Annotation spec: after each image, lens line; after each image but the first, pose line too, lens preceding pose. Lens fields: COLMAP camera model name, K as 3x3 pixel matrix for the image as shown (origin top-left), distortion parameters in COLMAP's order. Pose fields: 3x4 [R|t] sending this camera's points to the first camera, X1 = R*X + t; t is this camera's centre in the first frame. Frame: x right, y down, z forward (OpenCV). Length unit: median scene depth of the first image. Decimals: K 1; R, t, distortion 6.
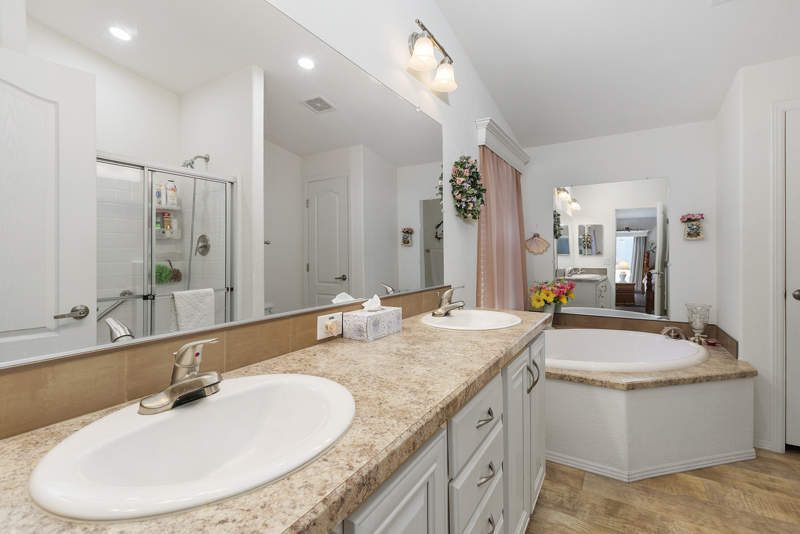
lens RADIAL K [[363.2, 0, 396.5], [0, 363.2, 258.3], [0, 0, 1]] dist [0.011511, -0.000746]
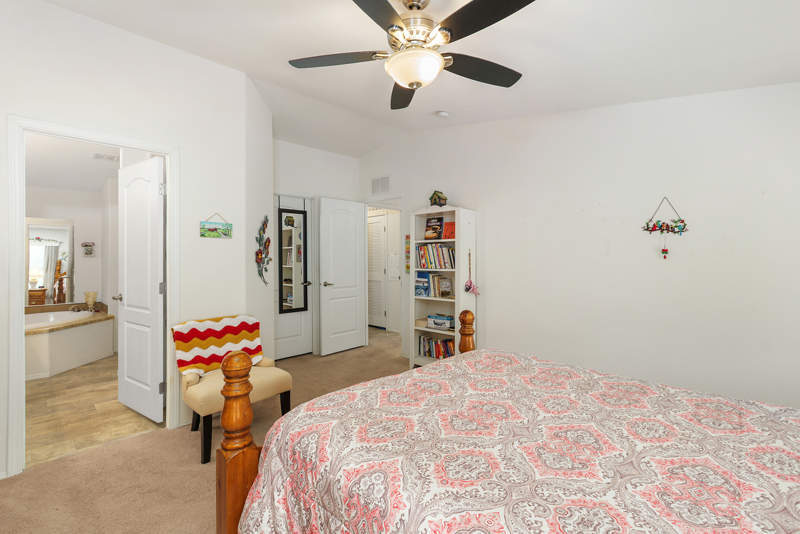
lens RADIAL K [[363.2, 0, 395.9], [0, 363.2, 260.8], [0, 0, 1]] dist [0.011511, -0.000746]
pose [[0.221097, 0.007048, 0.975226, -0.605009], [0.004813, 0.999954, -0.008317, -0.006239], [-0.975240, 0.006532, 0.221053, -0.863426]]
